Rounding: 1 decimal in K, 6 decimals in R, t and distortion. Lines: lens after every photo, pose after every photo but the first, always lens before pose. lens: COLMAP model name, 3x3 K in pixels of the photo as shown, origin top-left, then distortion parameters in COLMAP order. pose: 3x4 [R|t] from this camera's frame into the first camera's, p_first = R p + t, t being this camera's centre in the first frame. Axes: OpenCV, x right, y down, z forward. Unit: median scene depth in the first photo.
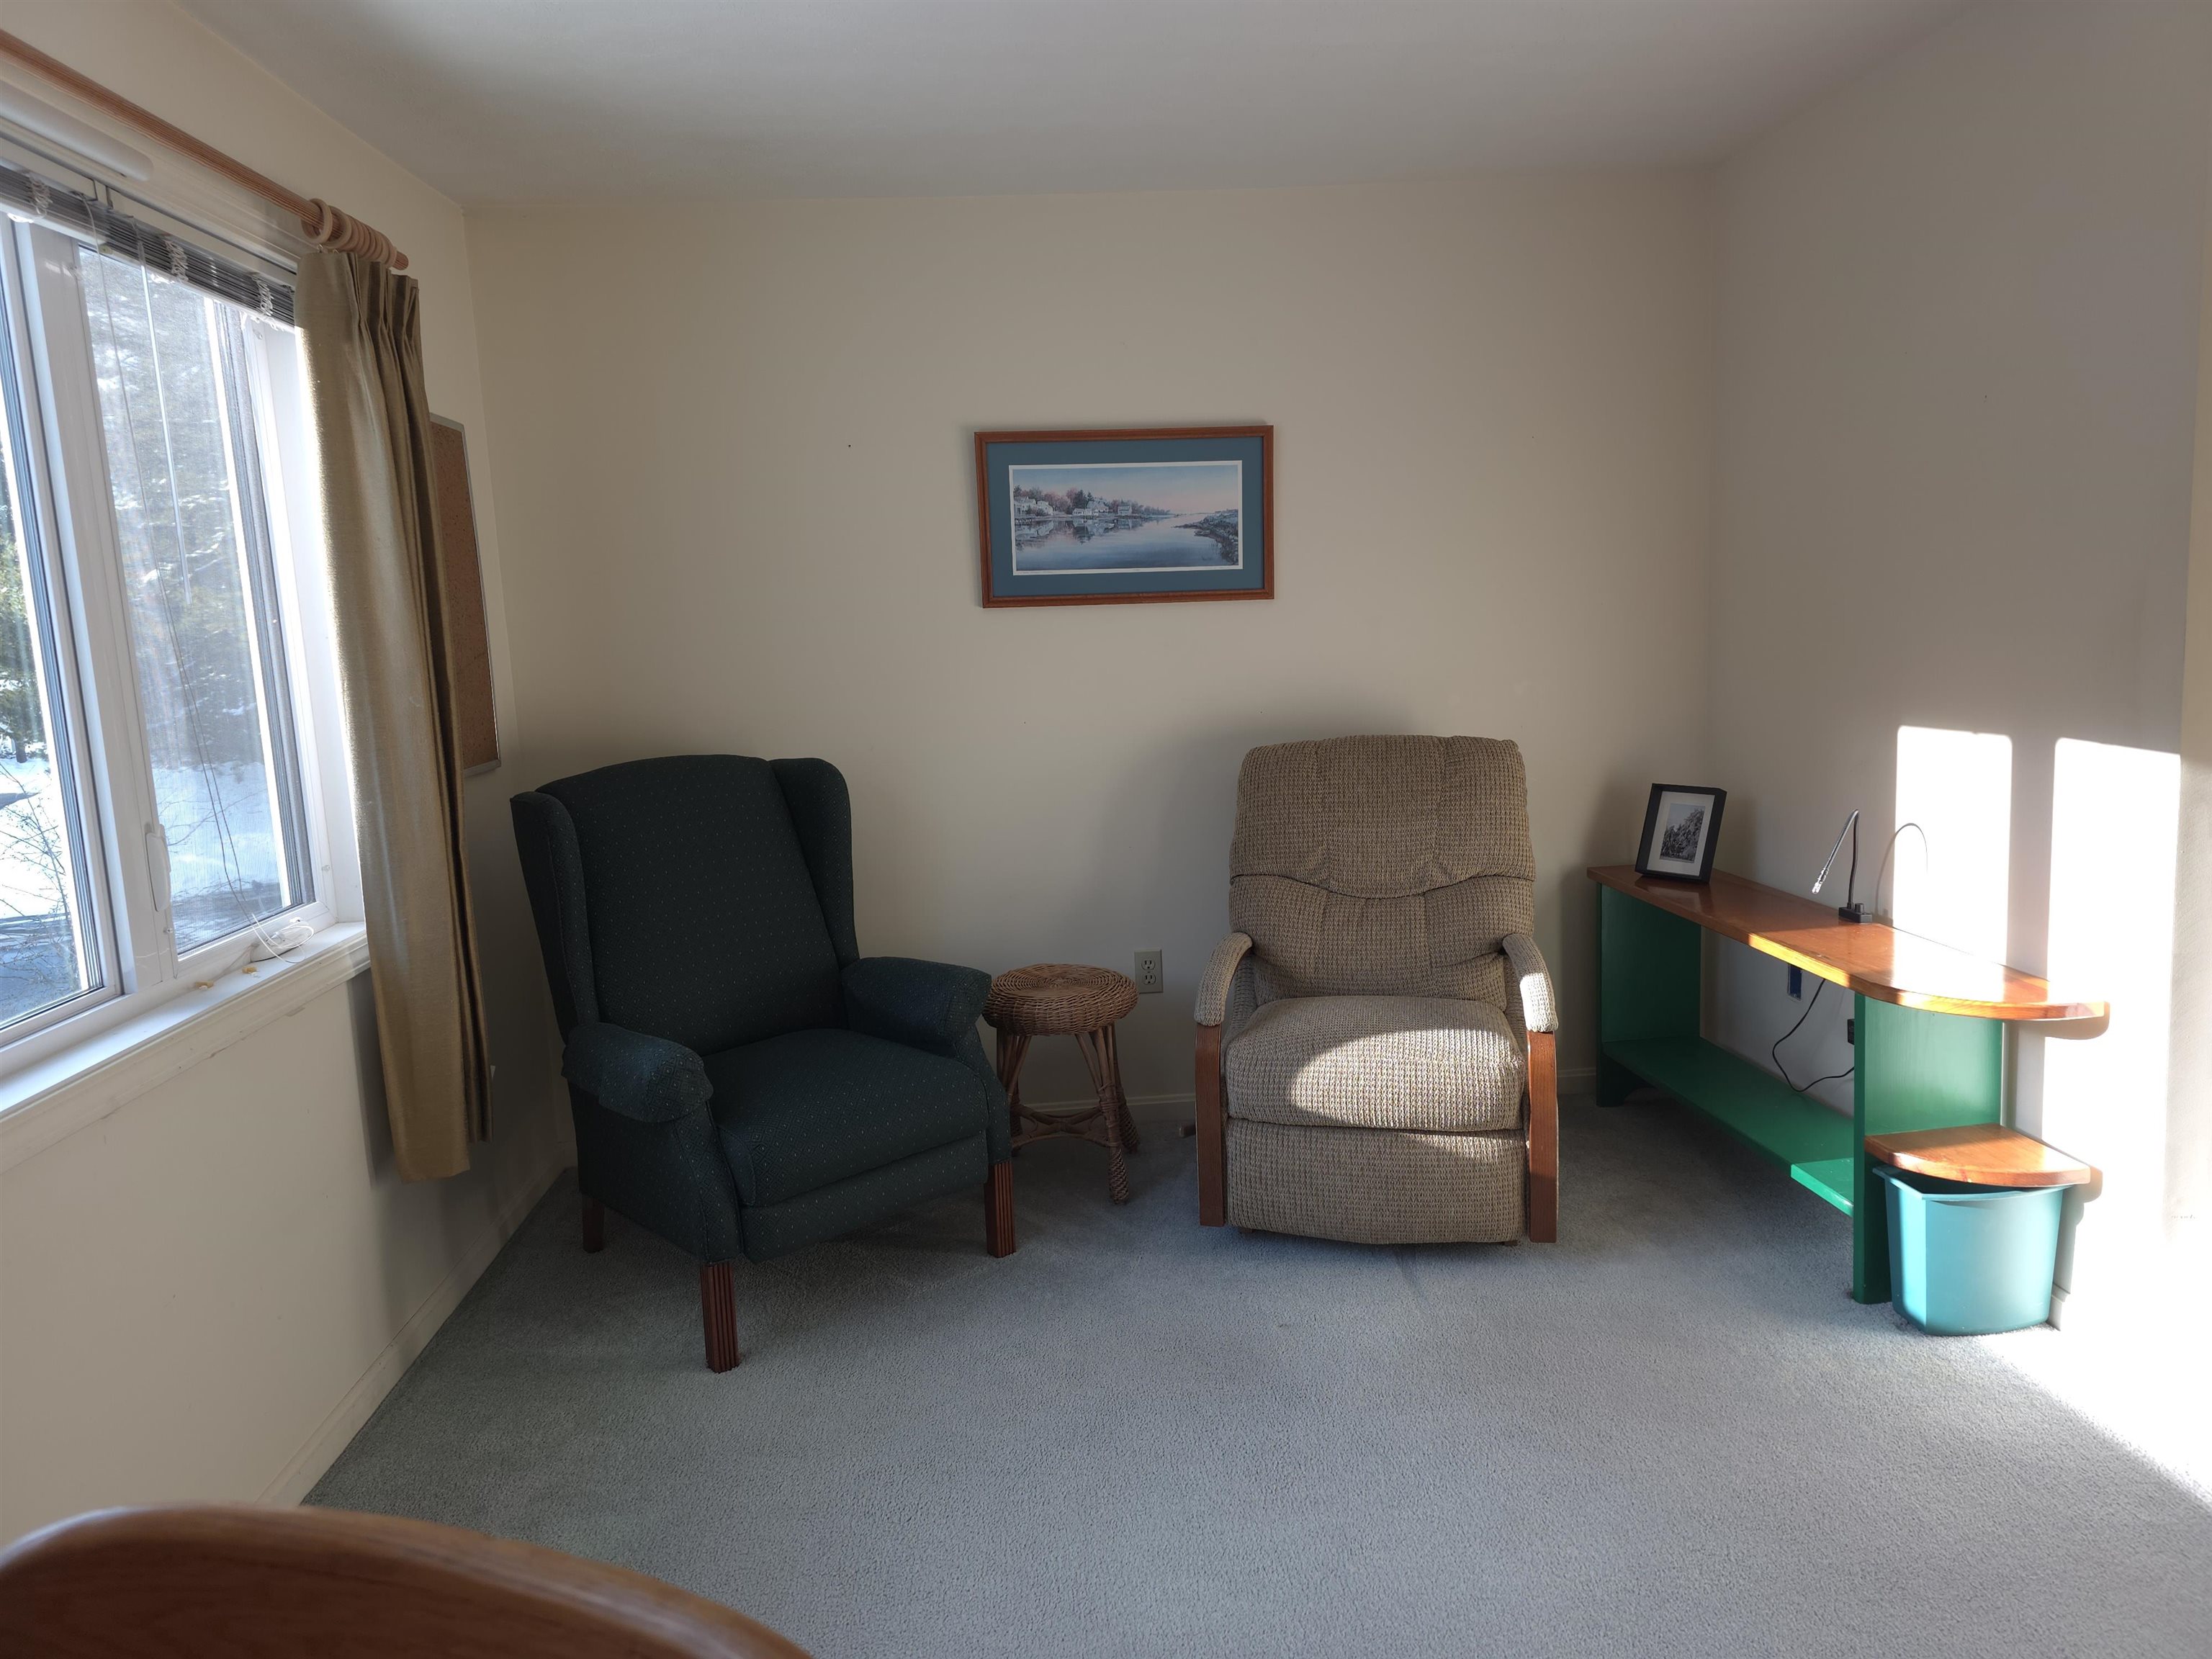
lens RADIAL K [[1487.6, 0, 1110.0], [0, 1487.6, 837.5], [0, 0, 1]] dist [0.071932, -0.058074]
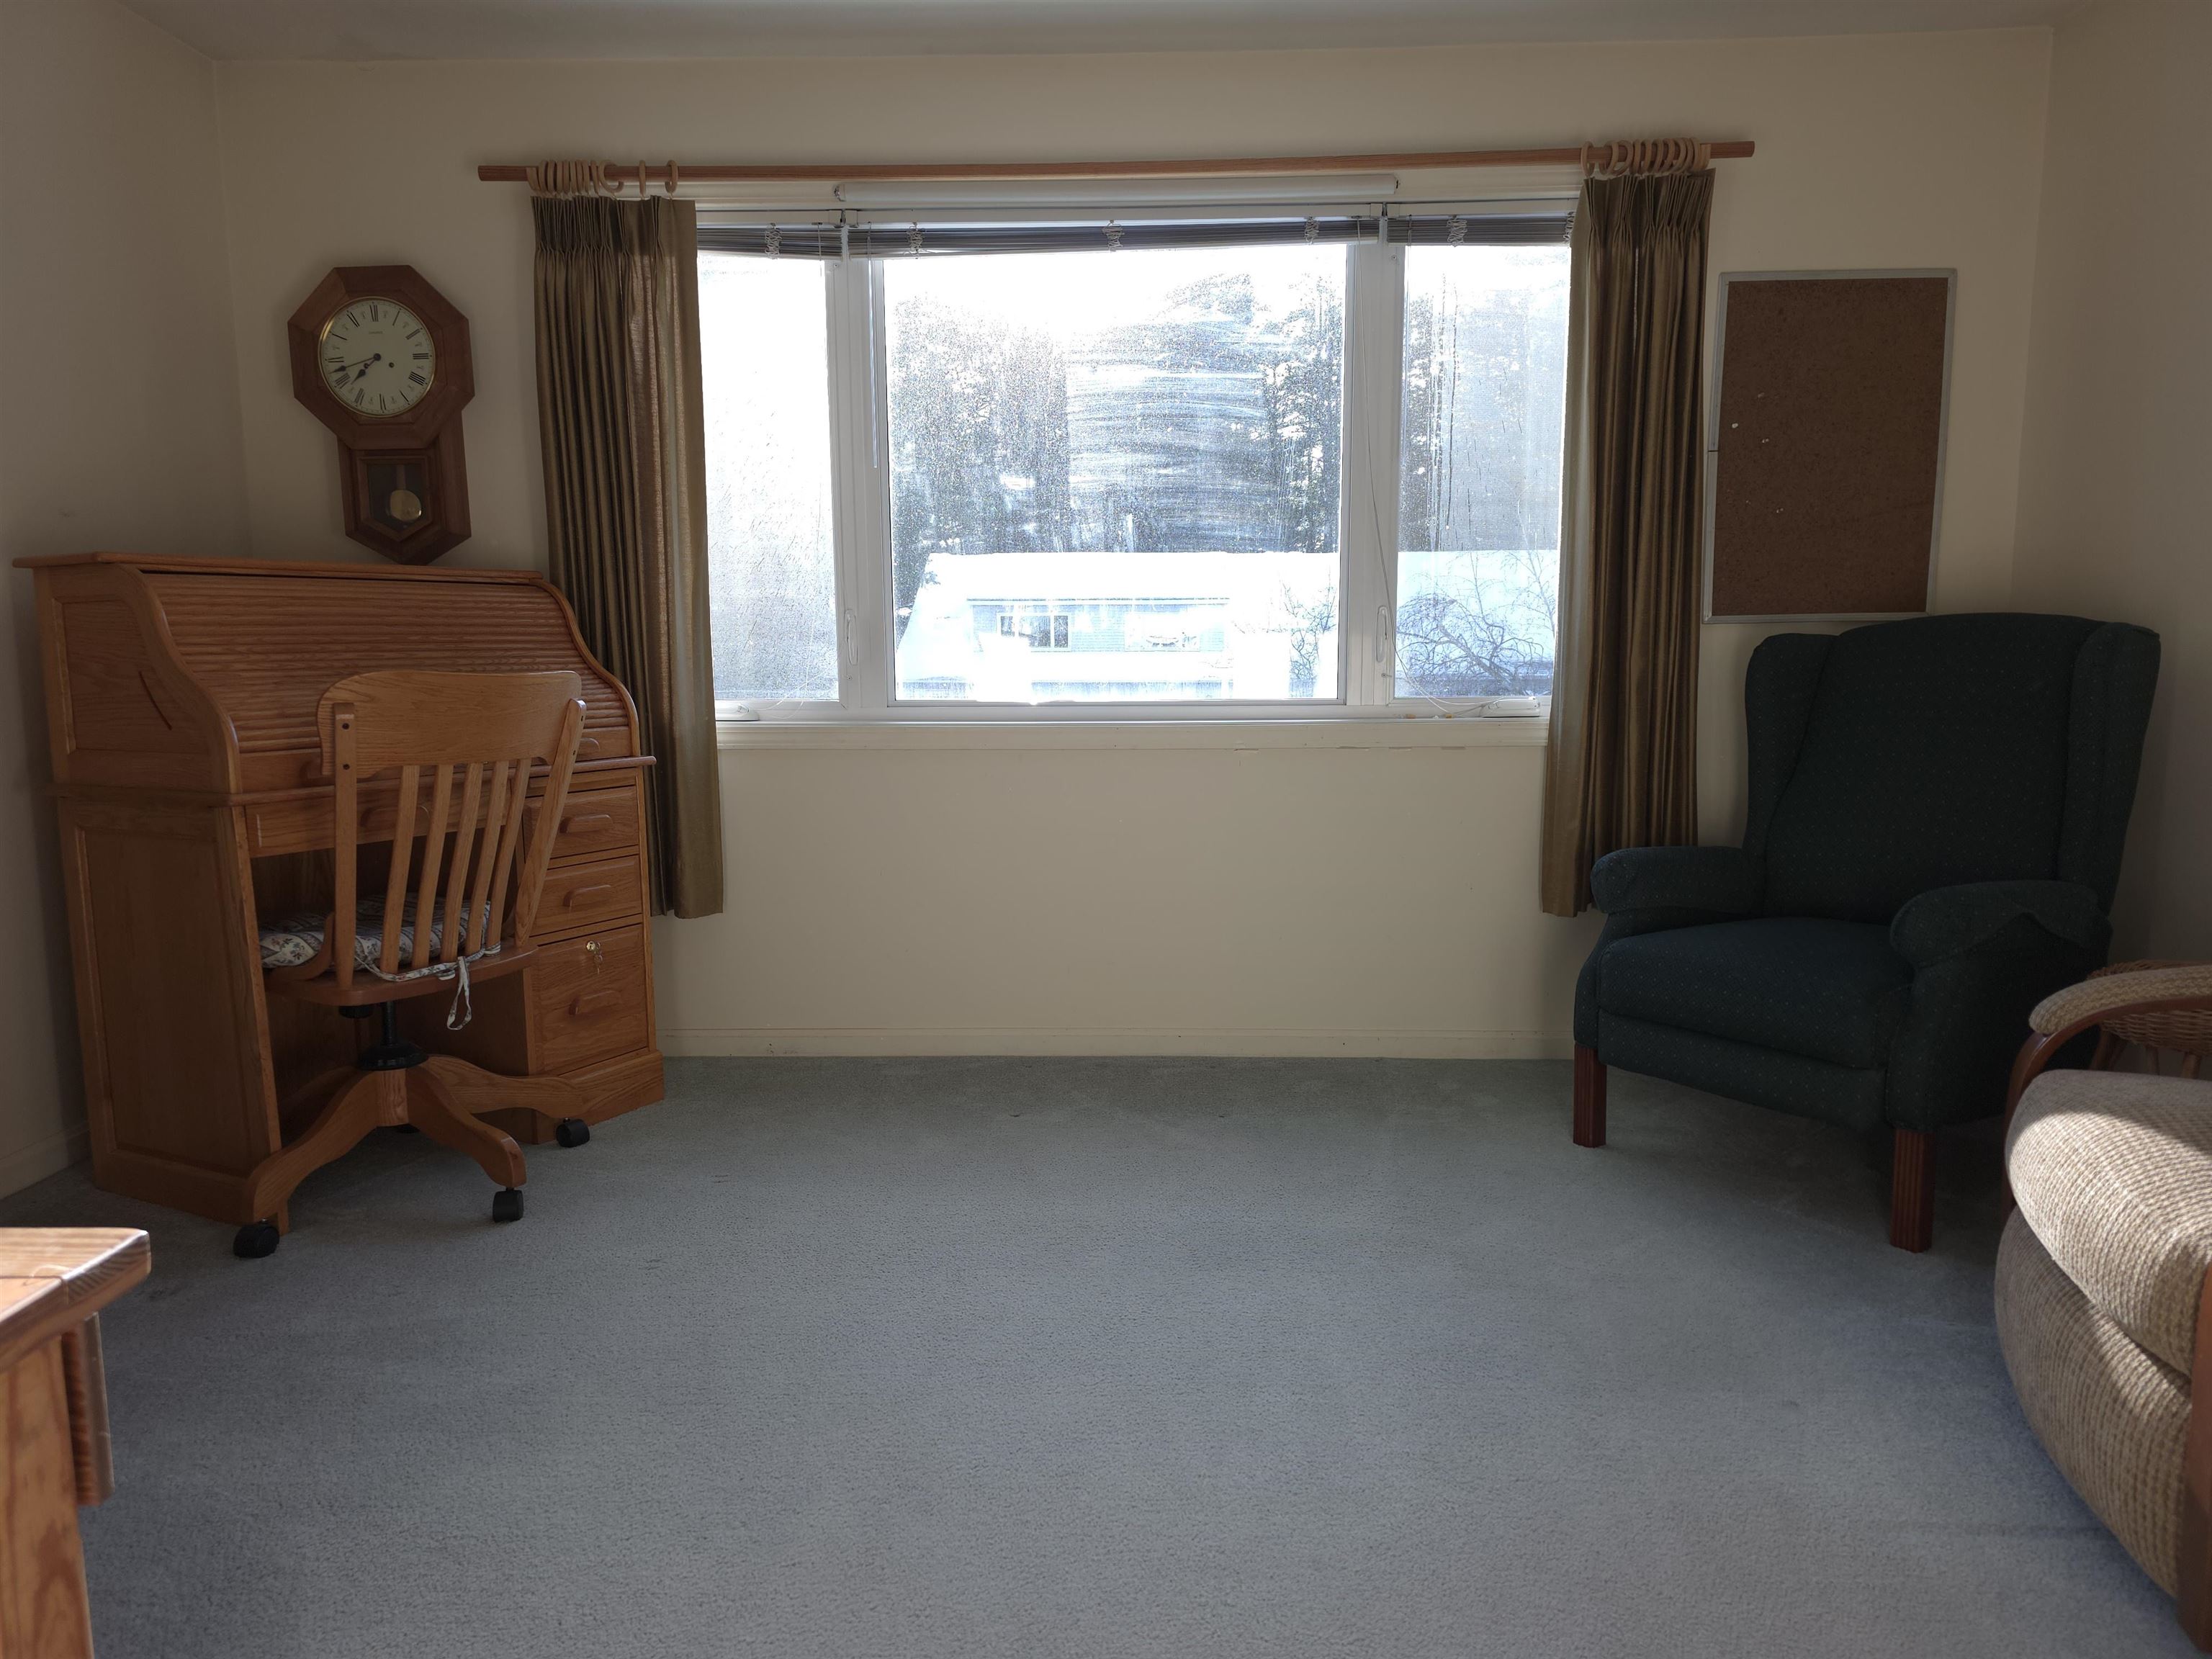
lens RADIAL K [[1487.6, 0, 1110.0], [0, 1487.6, 837.5], [0, 0, 1]] dist [0.071932, -0.058074]
pose [[-0.103293, 0.170985, -0.979844, 0.895248], [-0.148301, 0.971455, 0.185154, -0.016042], [0.983533, 0.164437, -0.074988, 0.782671]]
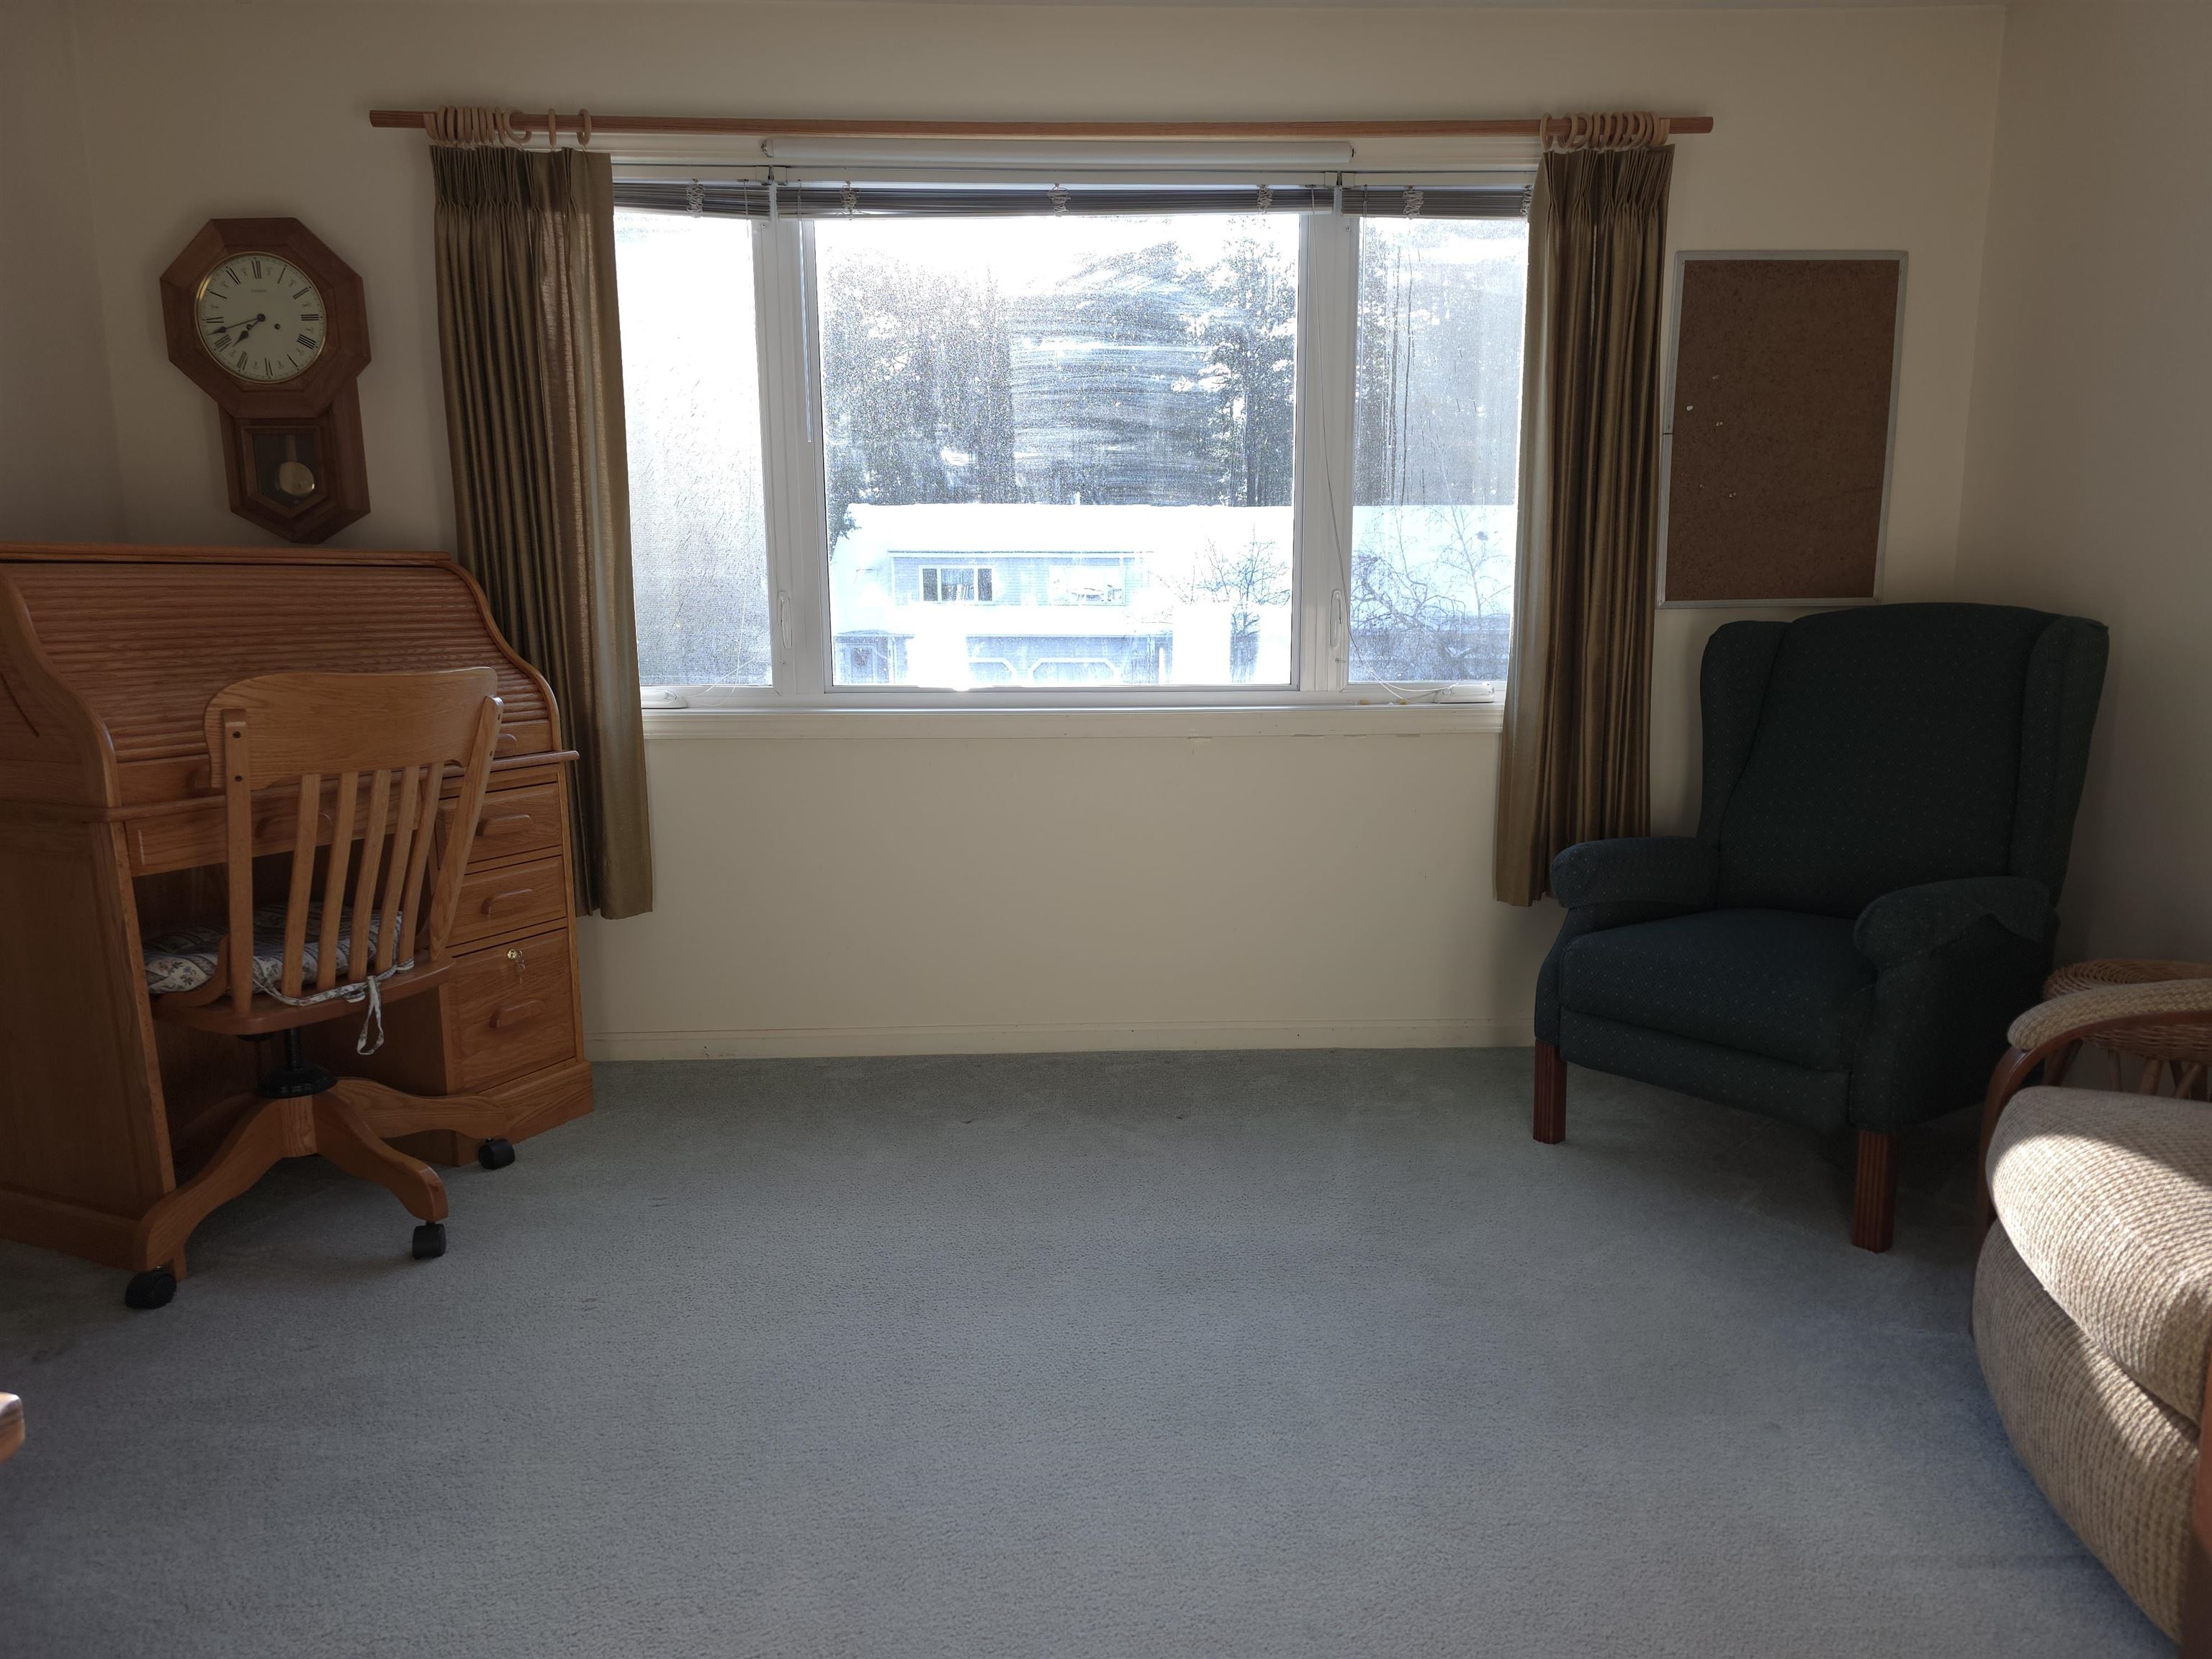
lens RADIAL K [[1485.8, 0, 1131.3], [0, 1485.8, 835.8], [0, 0, 1]] dist [0.066157, -0.048307]
pose [[-0.037652, 0.202517, -0.978555, 0.847258], [-0.153995, 0.966376, 0.205922, -0.039677], [0.987354, 0.158446, -0.005200, 0.749925]]
